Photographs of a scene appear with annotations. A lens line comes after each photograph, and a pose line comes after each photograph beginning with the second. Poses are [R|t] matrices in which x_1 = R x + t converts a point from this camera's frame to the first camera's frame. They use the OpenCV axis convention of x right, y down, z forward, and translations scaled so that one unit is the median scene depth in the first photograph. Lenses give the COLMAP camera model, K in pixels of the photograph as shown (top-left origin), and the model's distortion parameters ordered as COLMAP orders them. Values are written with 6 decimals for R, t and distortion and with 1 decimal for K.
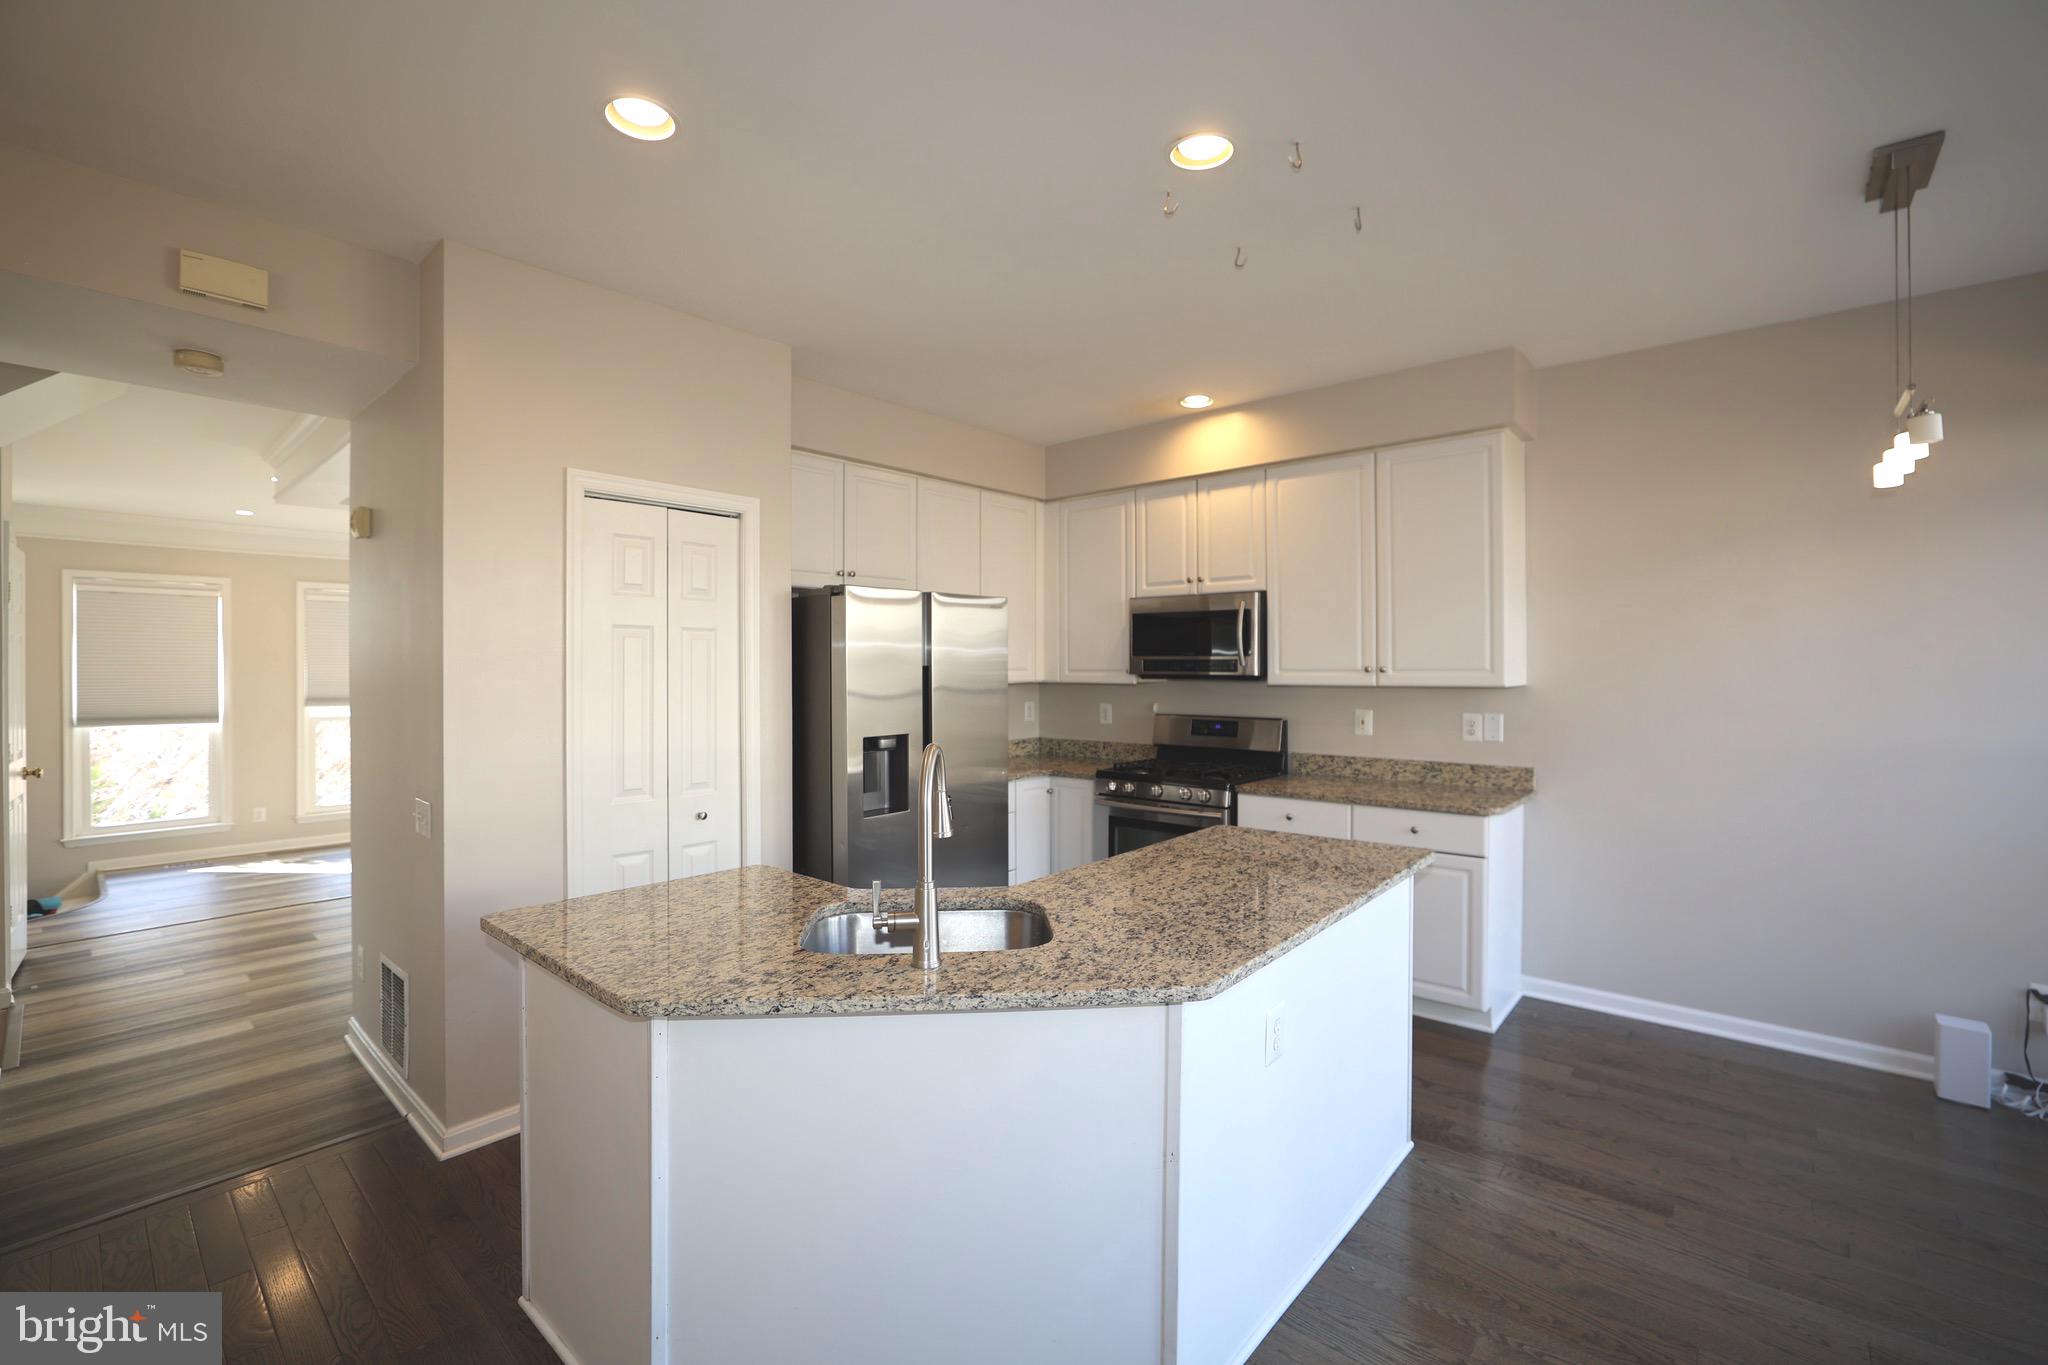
lens RADIAL K [[875.1, 0, 1025.2], [0, 875.1, 669.7], [0, 0, 1]] dist [-0.048255, 0.016628]
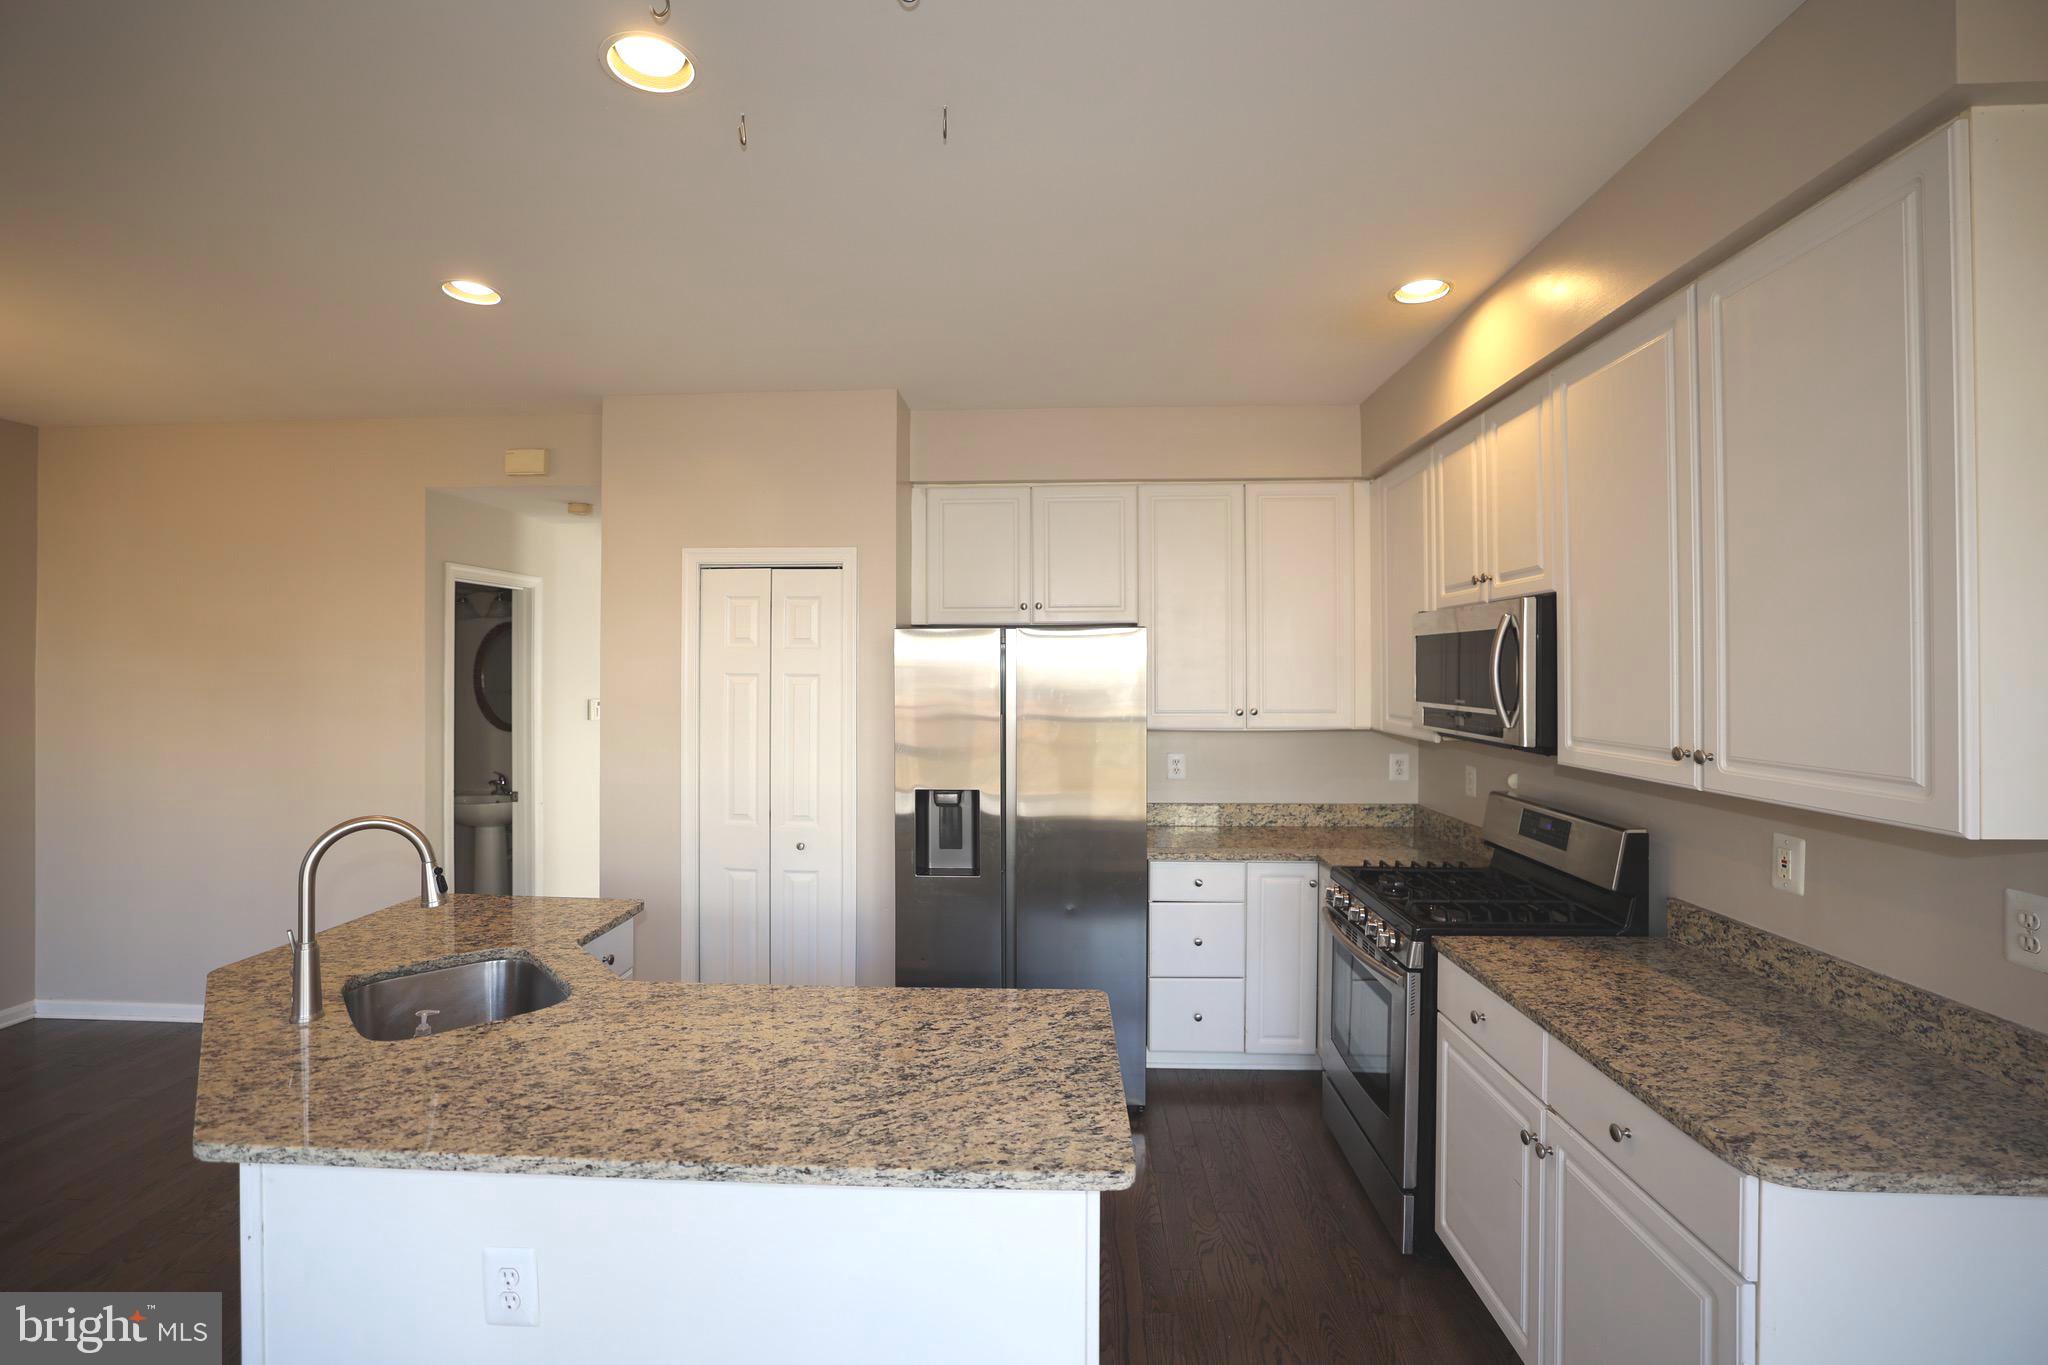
lens RADIAL K [[875.1, 0, 1025.2], [0, 875.1, 669.7], [0, 0, 1]] dist [-0.048255, 0.016628]
pose [[0.617347, 0.001551, -0.786690, 0.499132], [-0.005031, 0.999985, -0.001977, -0.039679], [0.786675, 0.005178, 0.617346, 0.408199]]
